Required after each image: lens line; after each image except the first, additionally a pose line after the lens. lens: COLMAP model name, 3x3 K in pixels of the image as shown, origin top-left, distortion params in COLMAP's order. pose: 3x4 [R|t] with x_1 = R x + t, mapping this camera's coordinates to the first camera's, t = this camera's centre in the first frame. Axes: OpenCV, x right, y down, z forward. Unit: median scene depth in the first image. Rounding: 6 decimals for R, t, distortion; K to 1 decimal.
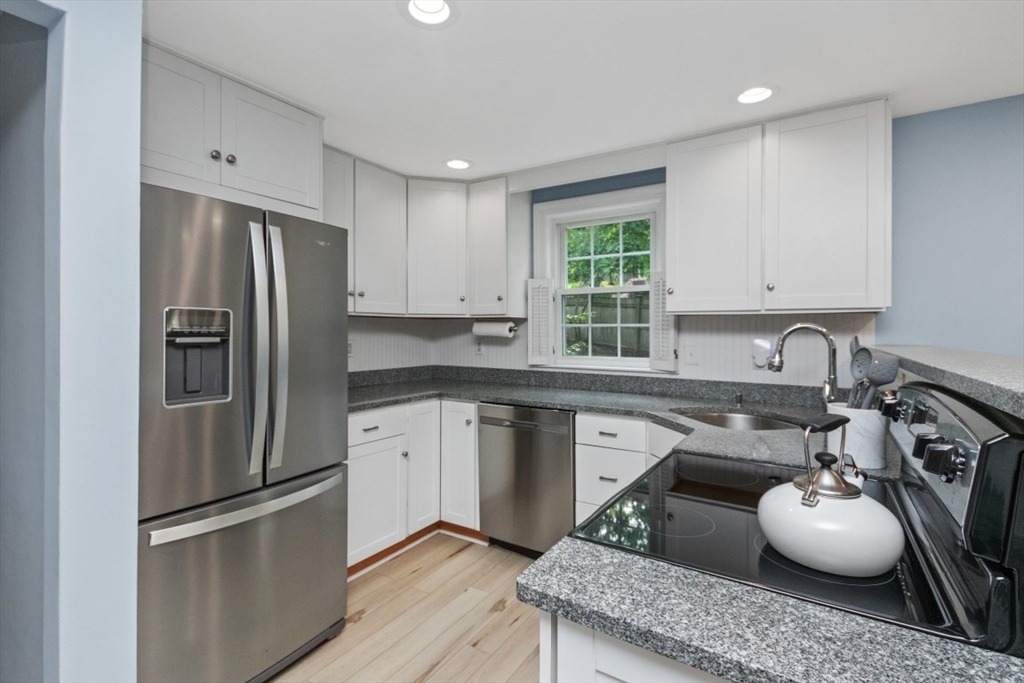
lens RADIAL K [[473.5, 0, 517.2], [0, 473.5, 333.4], [0, 0, 1]] dist [0.005681, 0.000191]
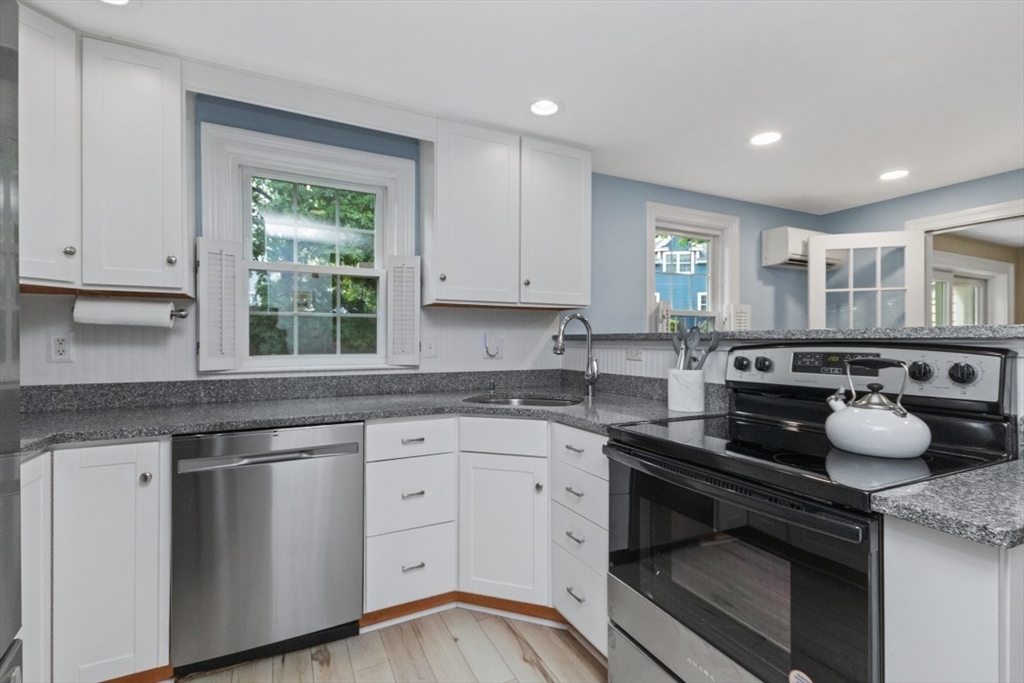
lens RADIAL K [[473.5, 0, 517.6], [0, 473.5, 340.6], [0, 0, 1]] dist [0.005681, 0.000191]
pose [[0.501875, -0.004286, 0.864929, -0.338892], [0.005745, 0.999982, 0.001621, 0.028376], [-0.864921, 0.004155, 0.501891, 0.330875]]
